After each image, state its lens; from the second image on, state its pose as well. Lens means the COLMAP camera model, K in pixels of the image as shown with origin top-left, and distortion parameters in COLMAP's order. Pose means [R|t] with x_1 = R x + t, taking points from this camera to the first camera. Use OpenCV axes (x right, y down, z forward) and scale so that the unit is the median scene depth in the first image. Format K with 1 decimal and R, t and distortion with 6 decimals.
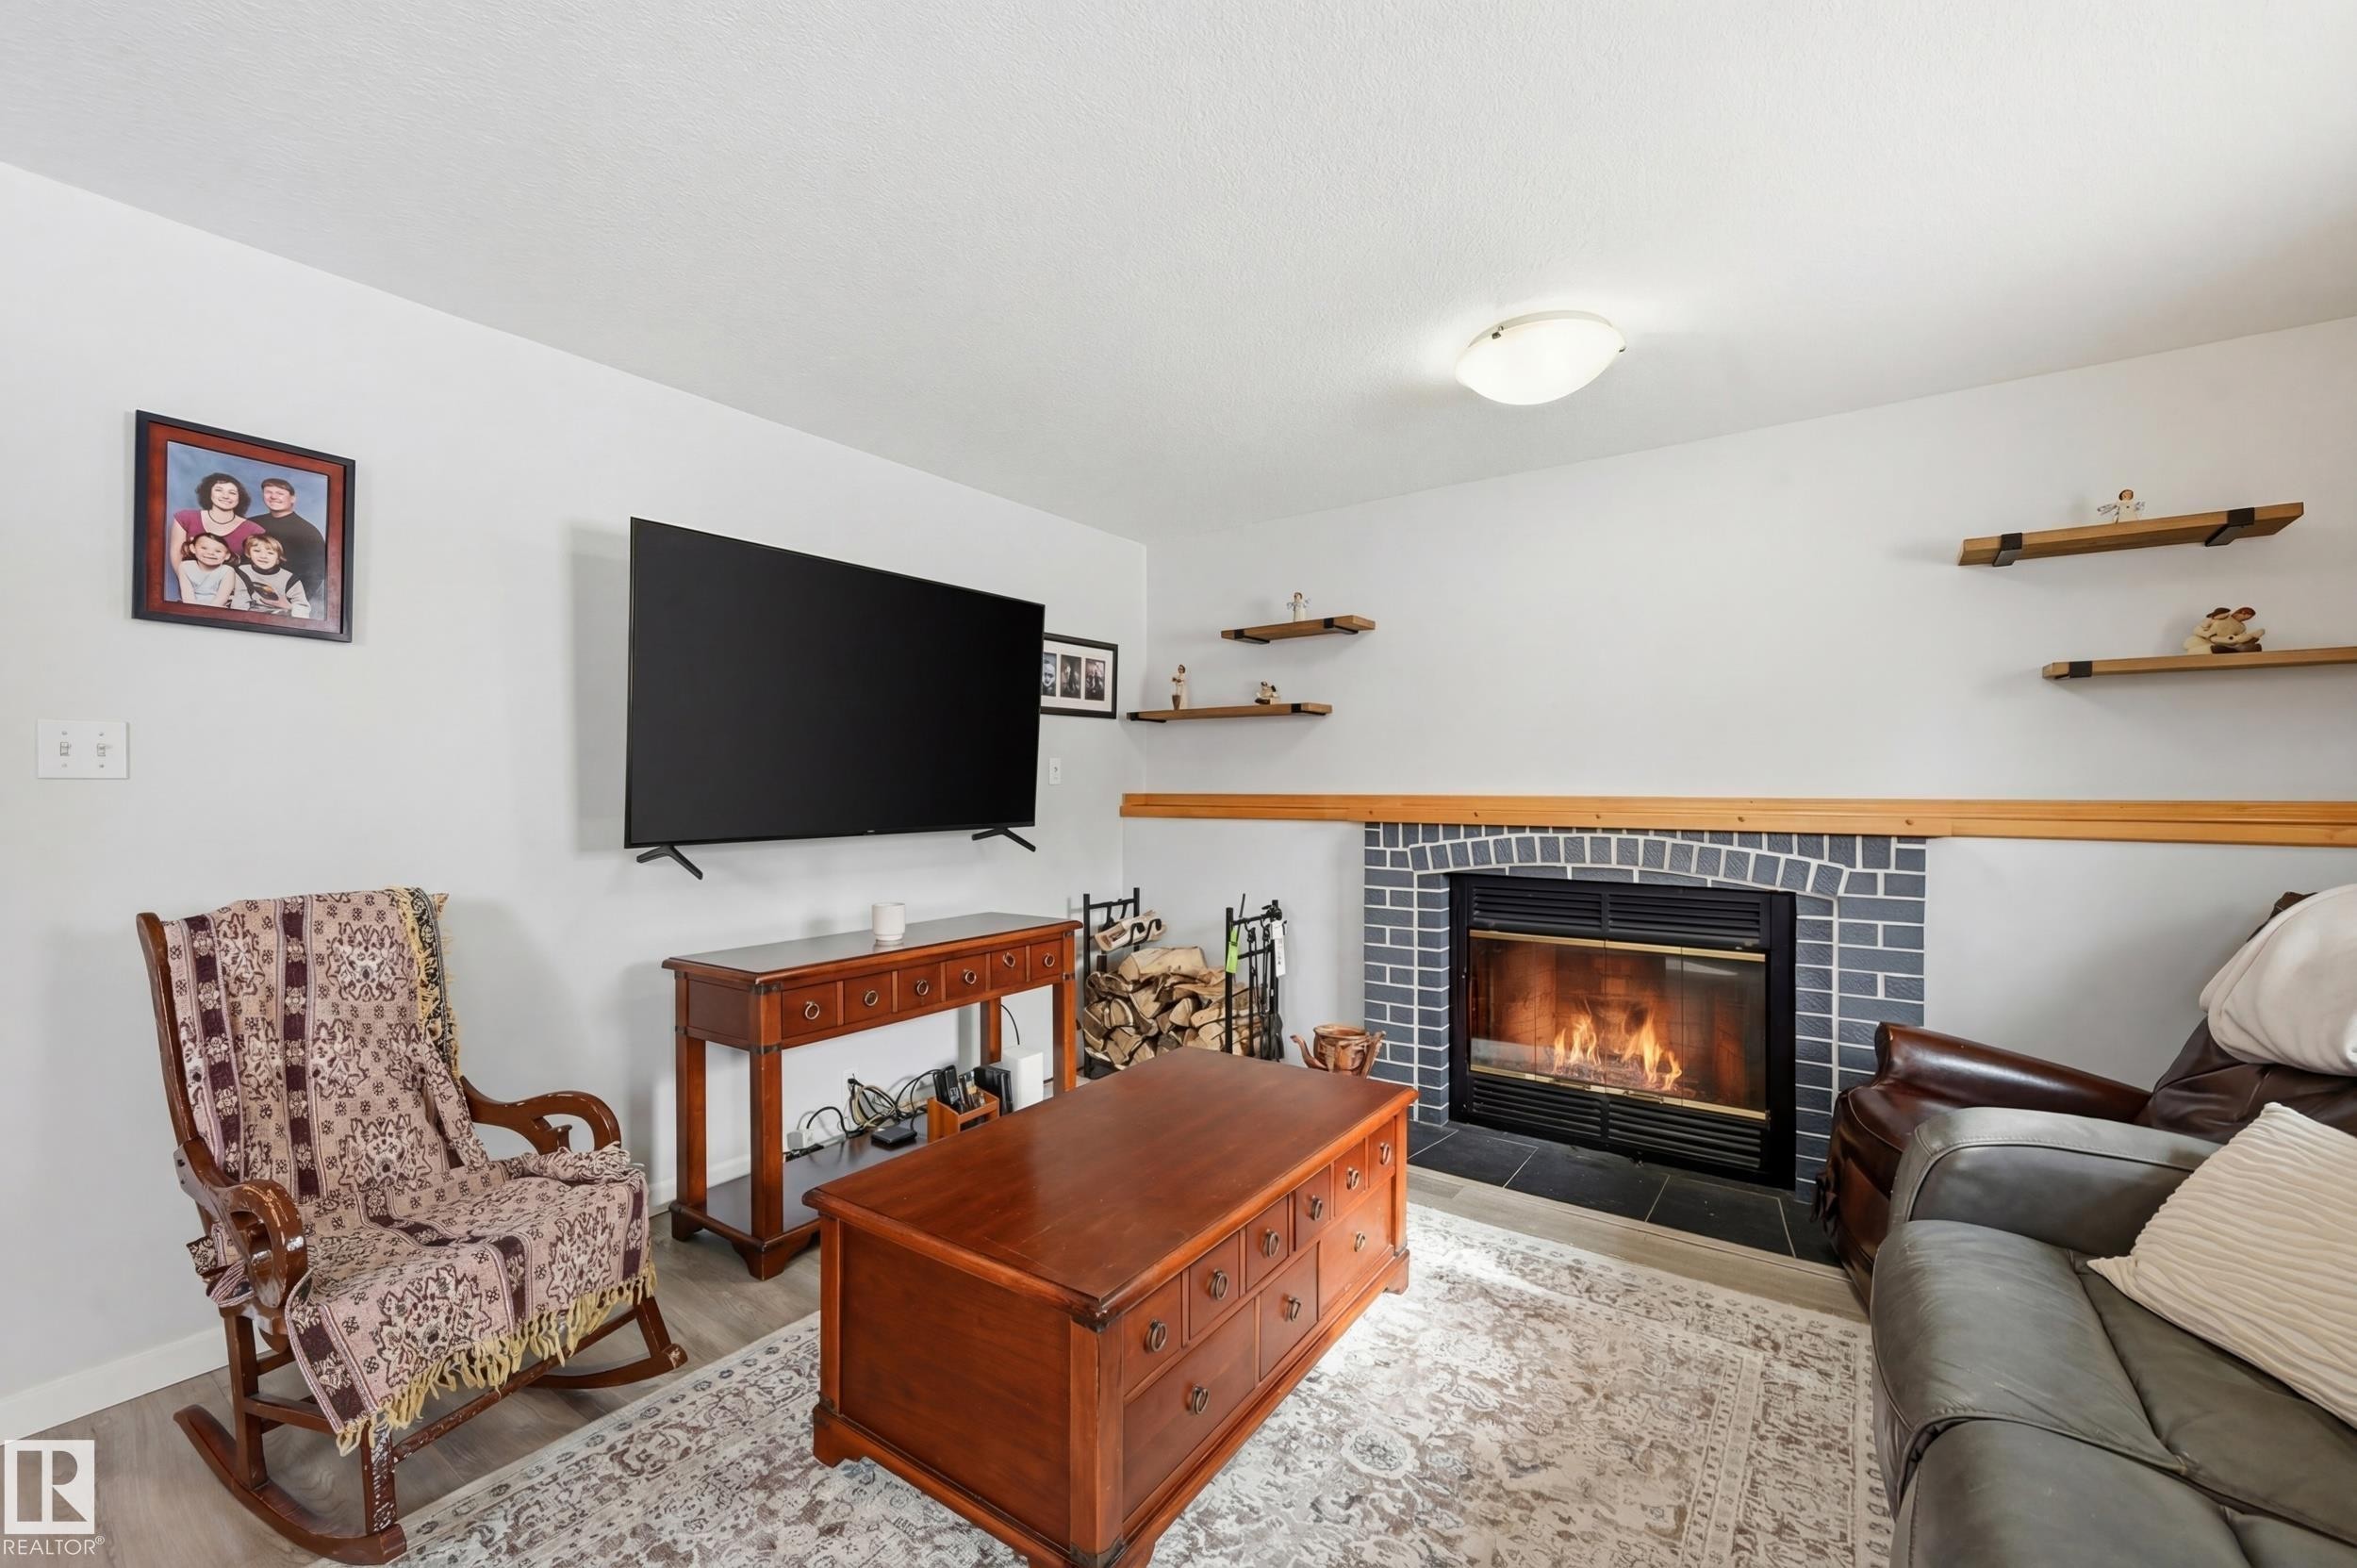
lens RADIAL K [[936.4, 0, 1180.7], [0, 936.4, 791.9], [0, 0, 1]] dist [-0.003888, 0.000866]
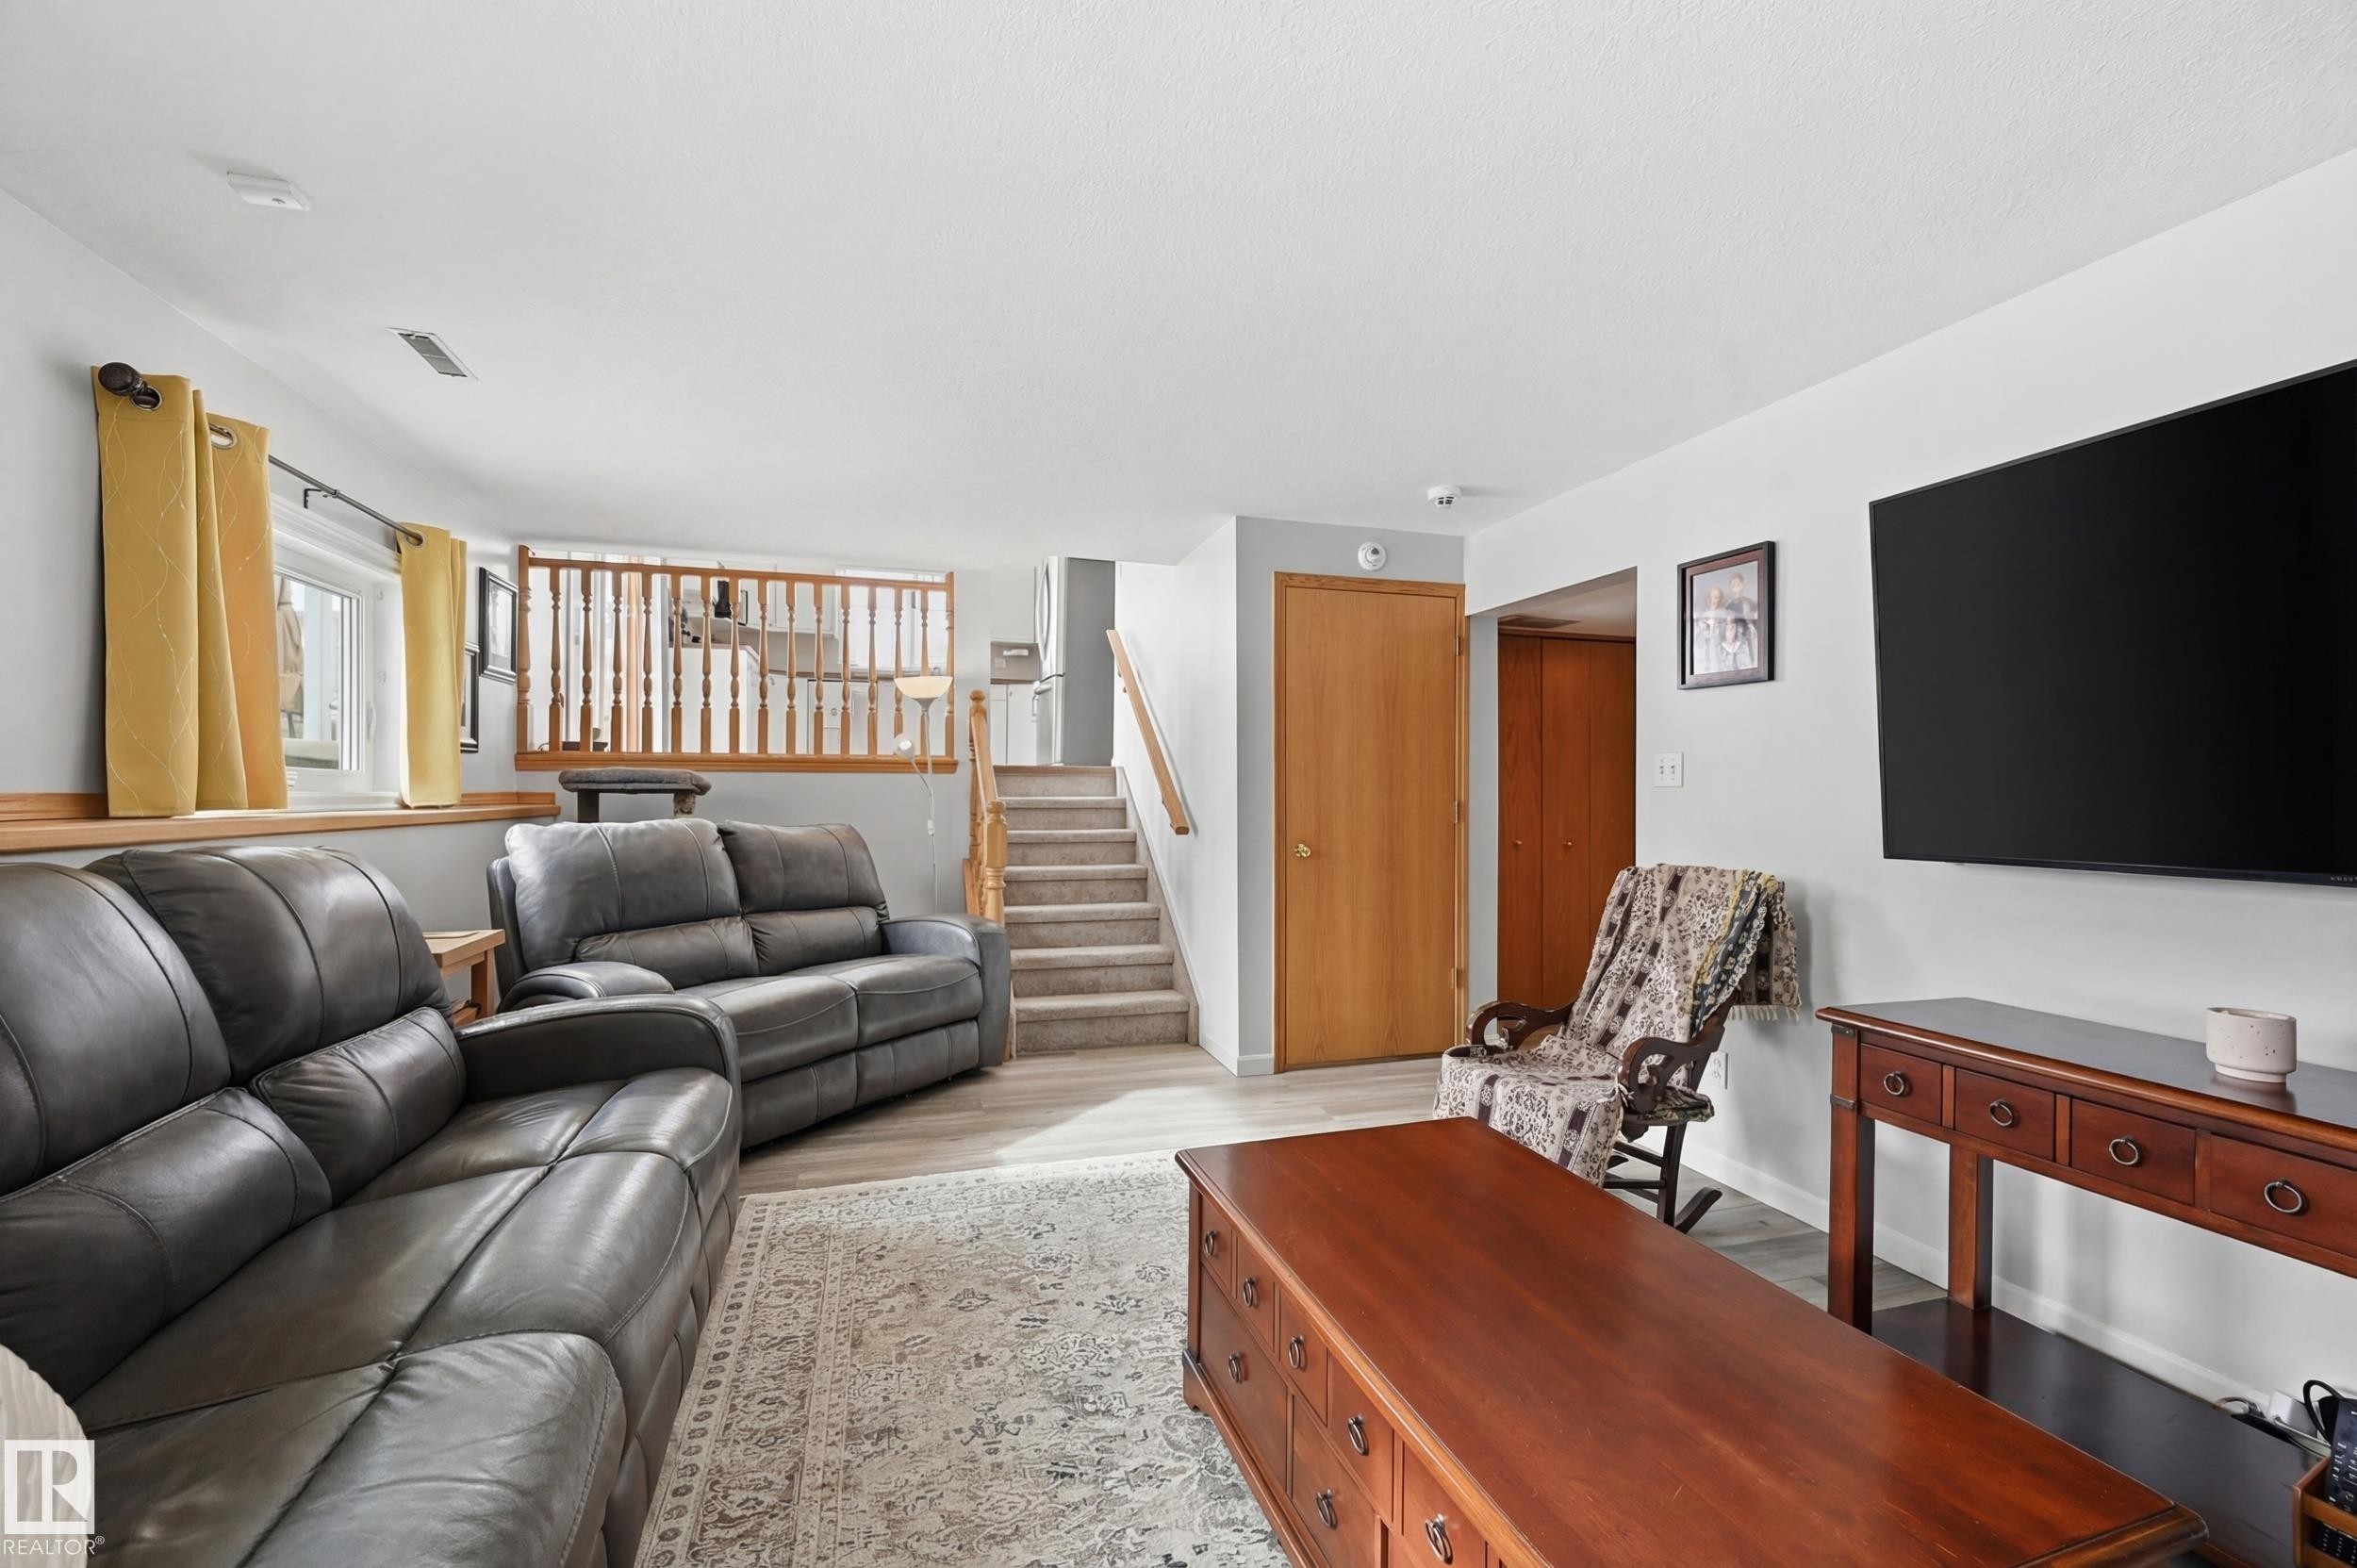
lens RADIAL K [[936.4, 0, 1175.3], [0, 936.4, 789.5], [0, 0, 1]] dist [-0.003888, 0.000866]
pose [[-0.616452, -0.008377, -0.787348, 0.607510], [-0.009223, 0.999952, -0.003417, 0.002904], [0.787339, 0.005155, -0.616499, 1.088201]]
